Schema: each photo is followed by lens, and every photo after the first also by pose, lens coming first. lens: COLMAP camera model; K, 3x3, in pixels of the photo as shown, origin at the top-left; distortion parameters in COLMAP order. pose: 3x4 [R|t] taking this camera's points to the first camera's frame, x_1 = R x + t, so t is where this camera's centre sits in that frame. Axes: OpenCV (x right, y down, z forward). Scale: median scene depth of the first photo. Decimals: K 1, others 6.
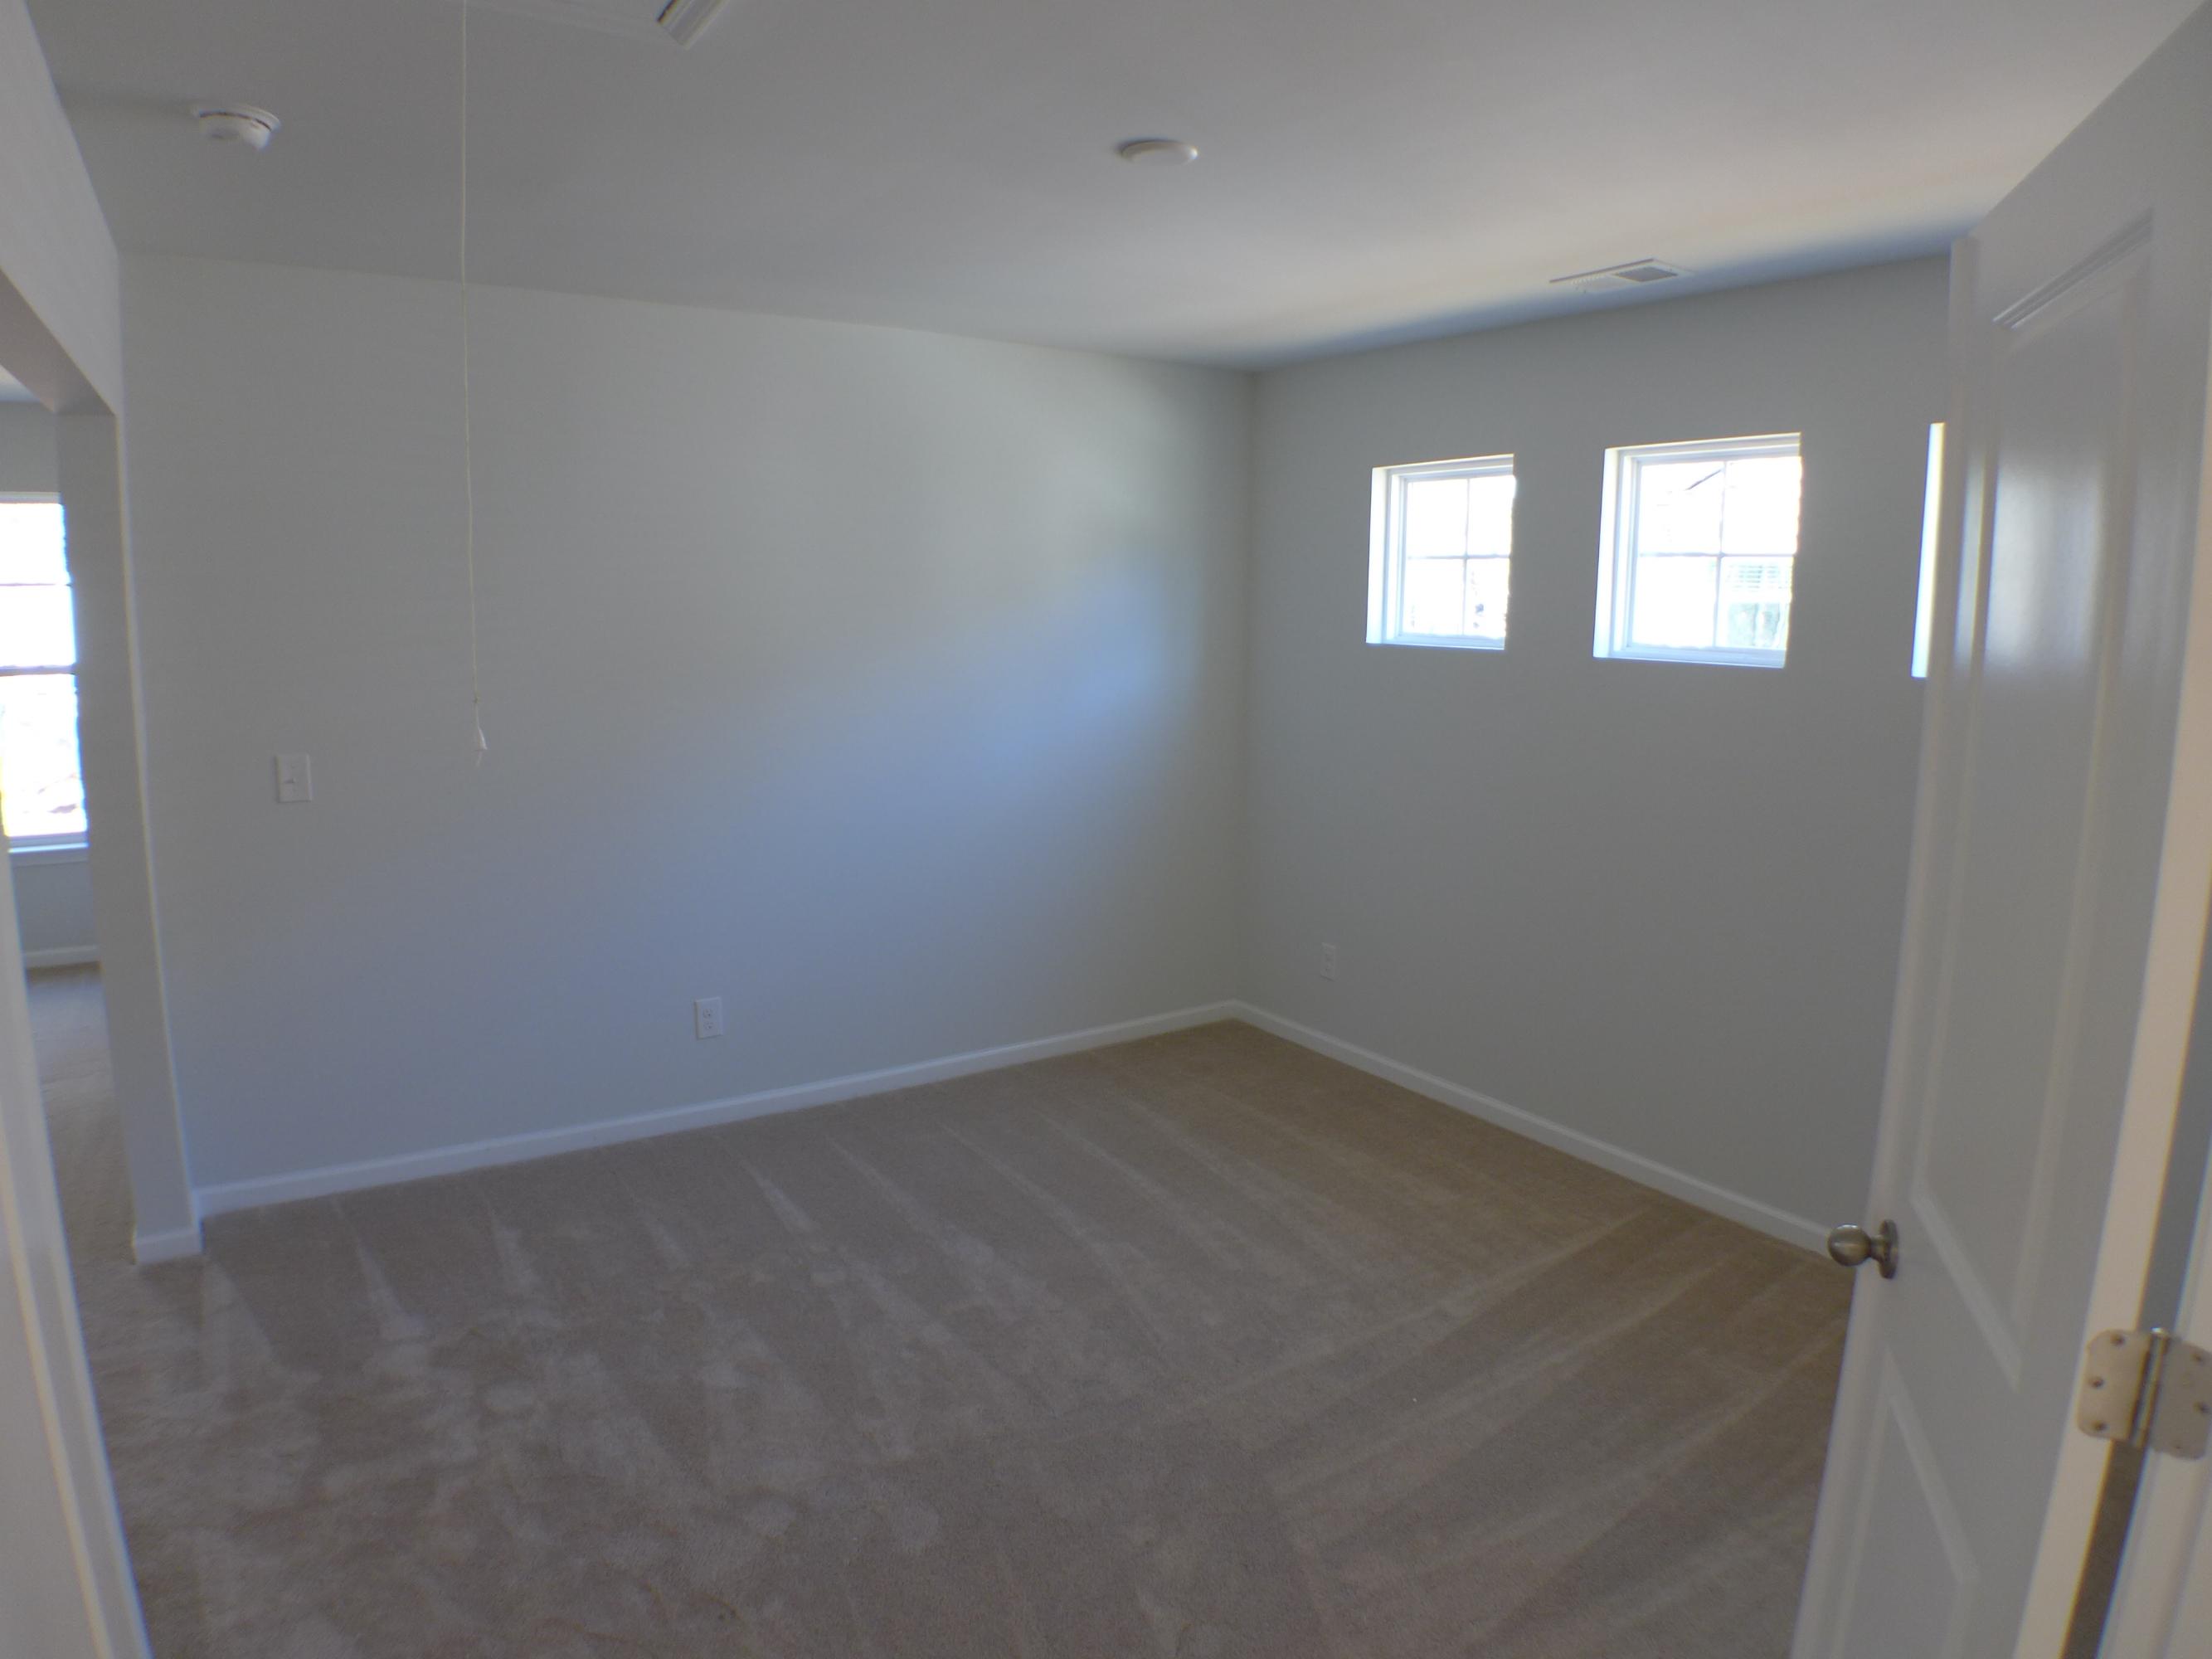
lens RADIAL K [[1337.5, 0, 1096.7], [0, 1337.5, 820.1], [0, 0, 1]] dist [-0.134169, 0.026029]
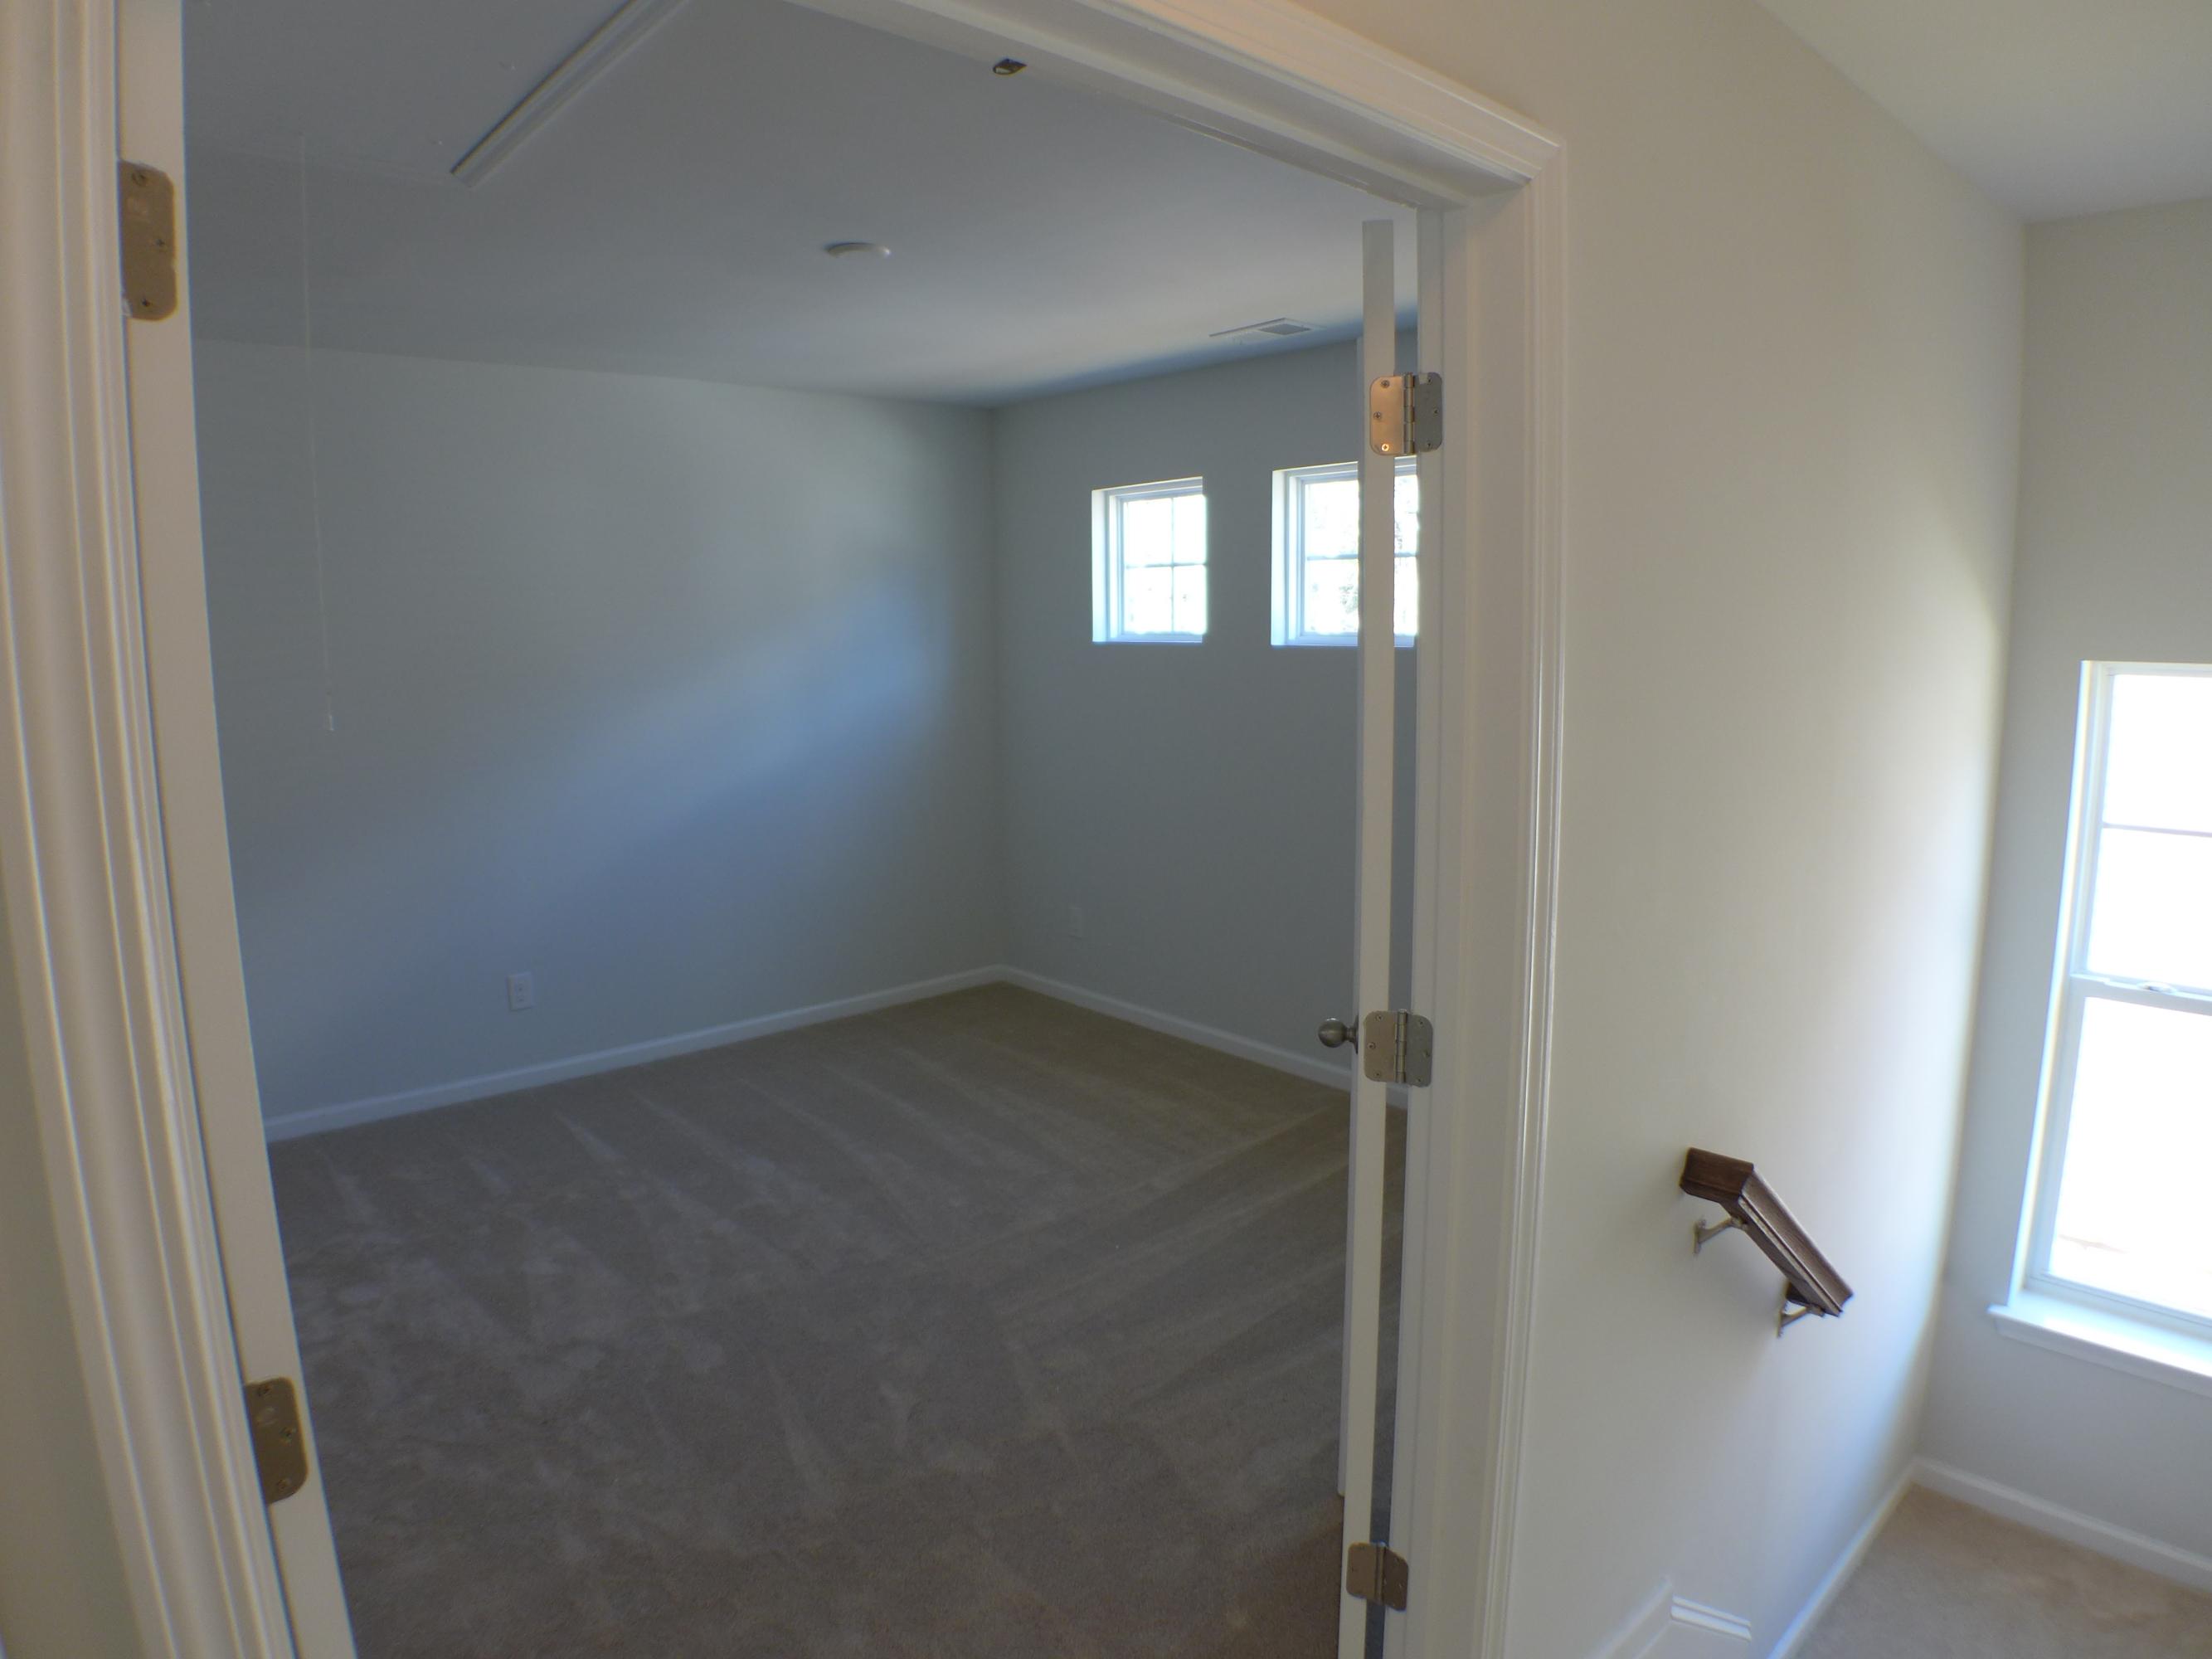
lens RADIAL K [[1337.5, 0, 1095.1], [0, 1337.5, 822.0], [0, 0, 1]] dist [-0.134169, 0.026029]
pose [[0.990419, -0.040908, 0.131894, 0.063043], [0.042215, 0.999083, -0.007130, 0.043516], [-0.131481, 0.012629, 0.991238, -0.205226]]
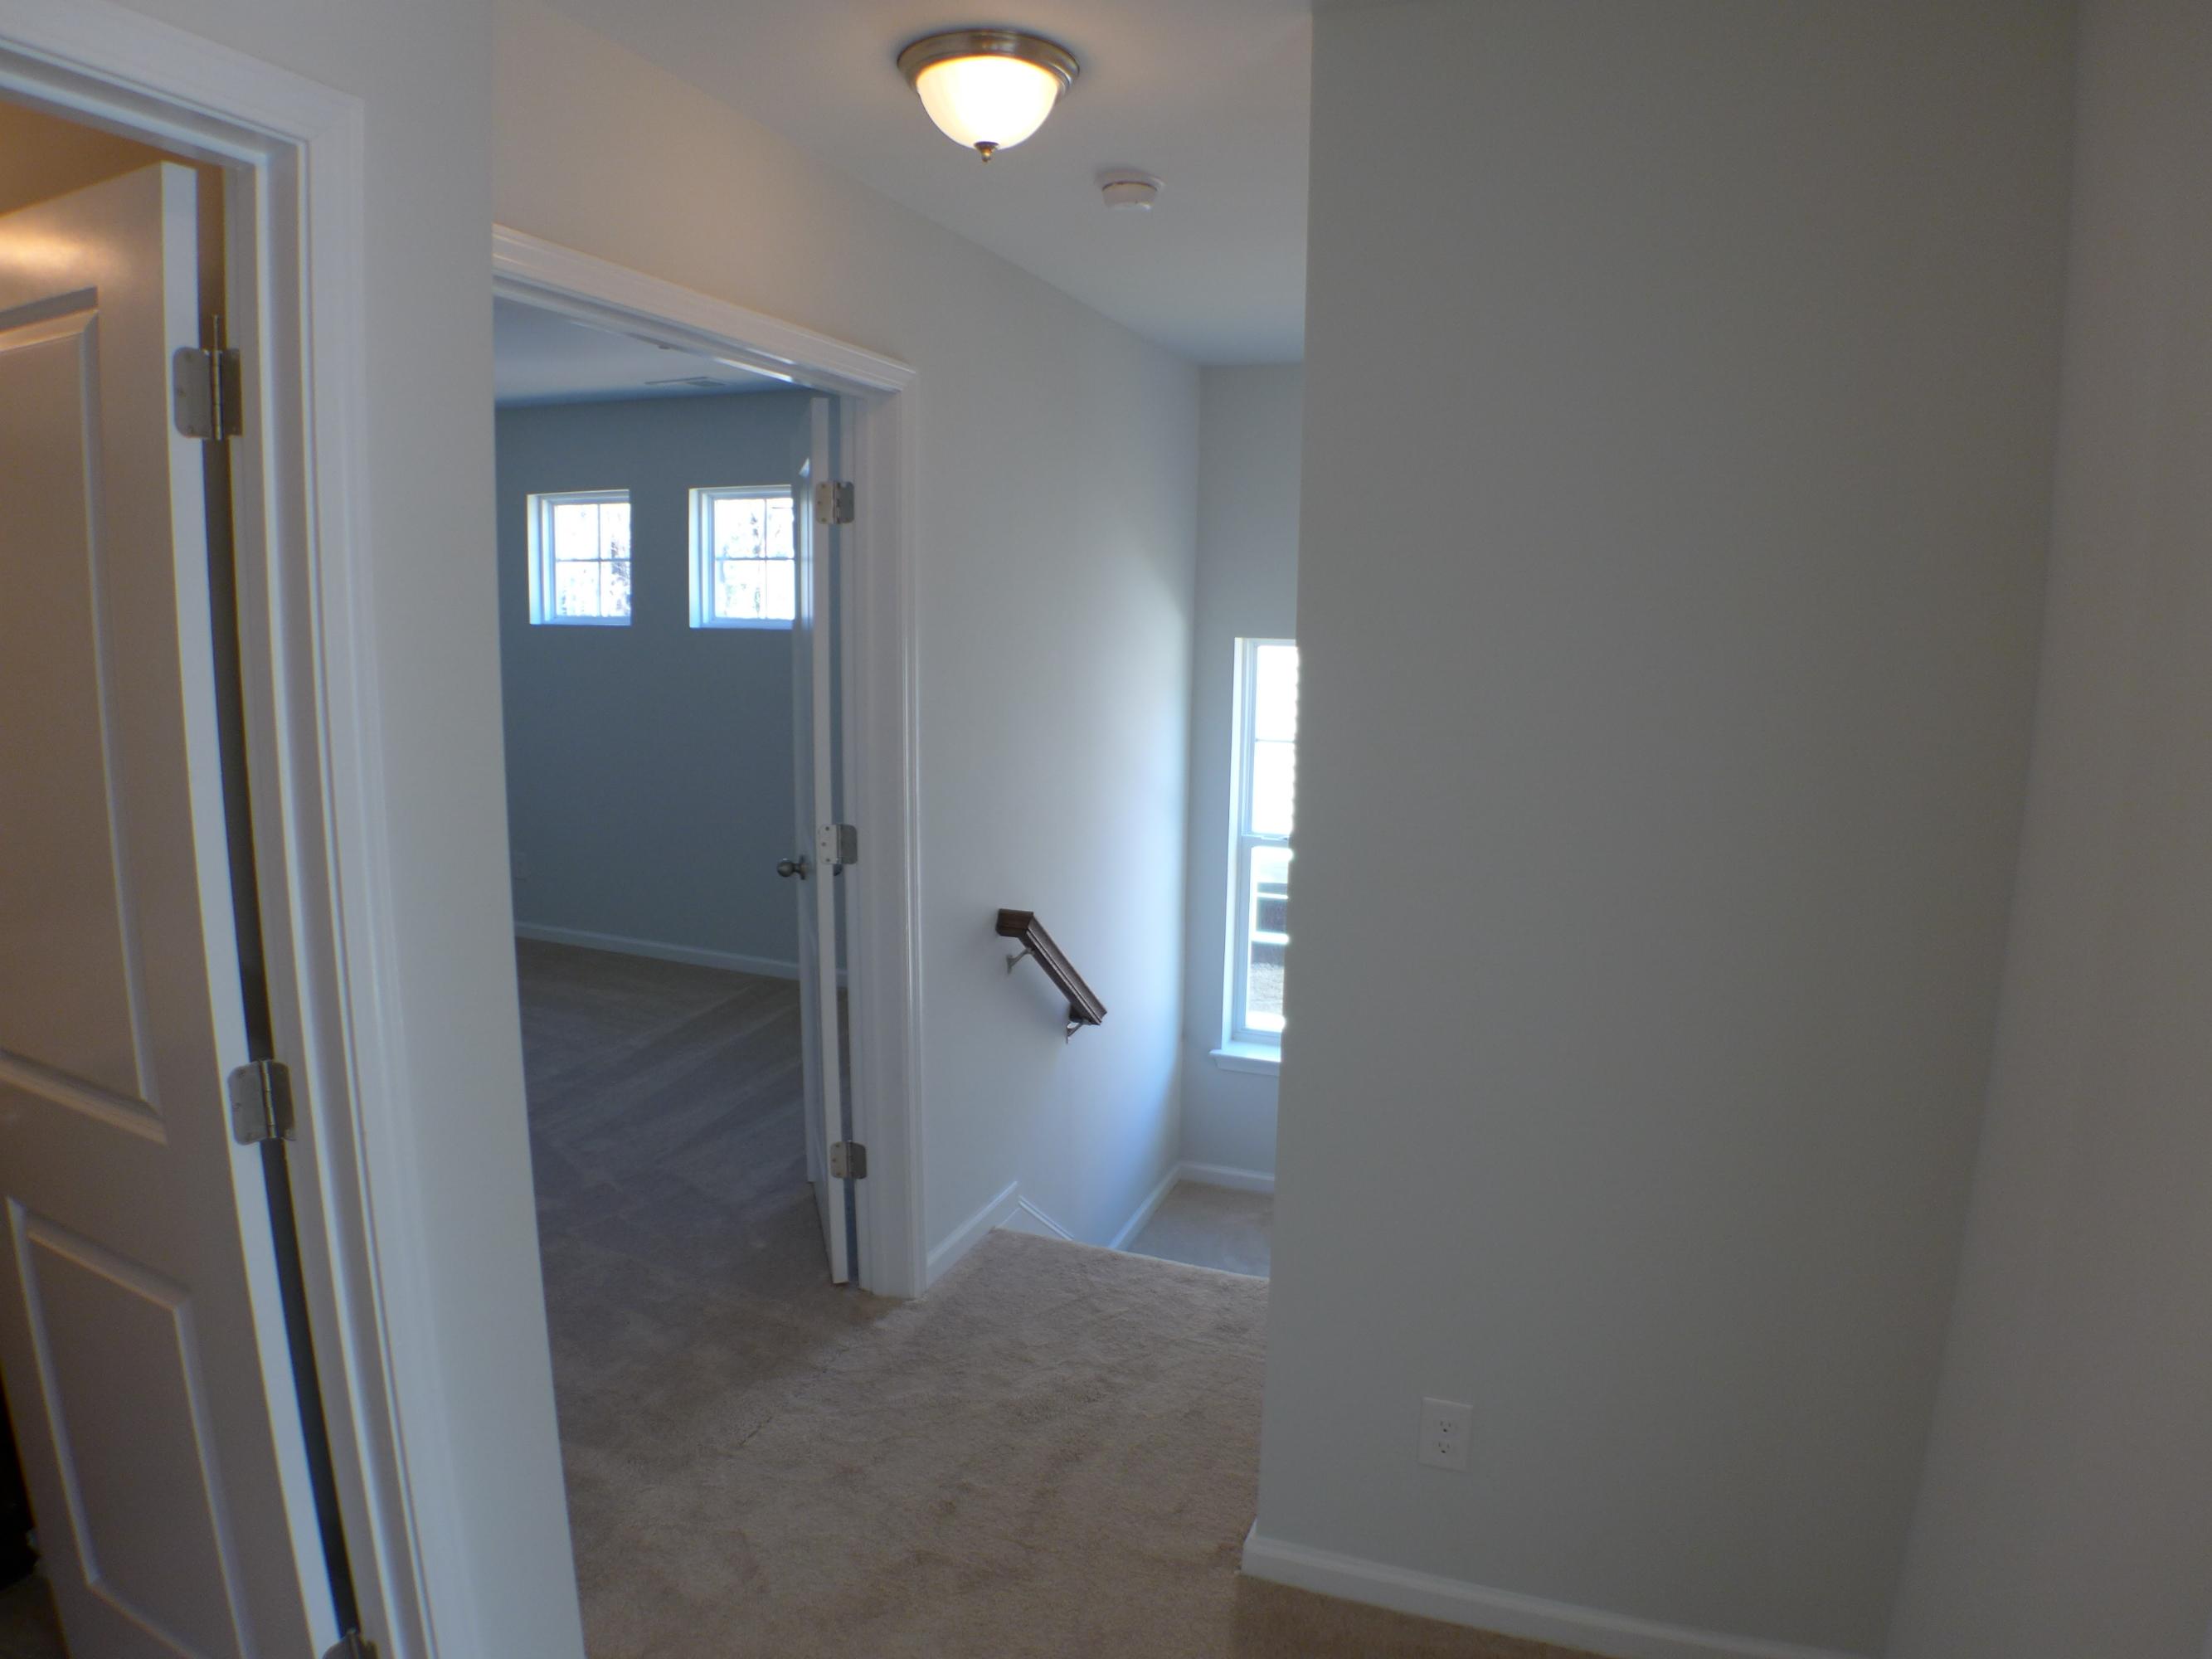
lens RADIAL K [[1337.5, 0, 1114.5], [0, 1337.5, 823.9], [0, 0, 1]] dist [-0.134169, 0.026029]
pose [[0.809774, -0.087308, 0.580209, -0.138155], [0.081372, 0.996022, 0.036310, 0.097435], [-0.581071, 0.017809, 0.813658, -0.581349]]
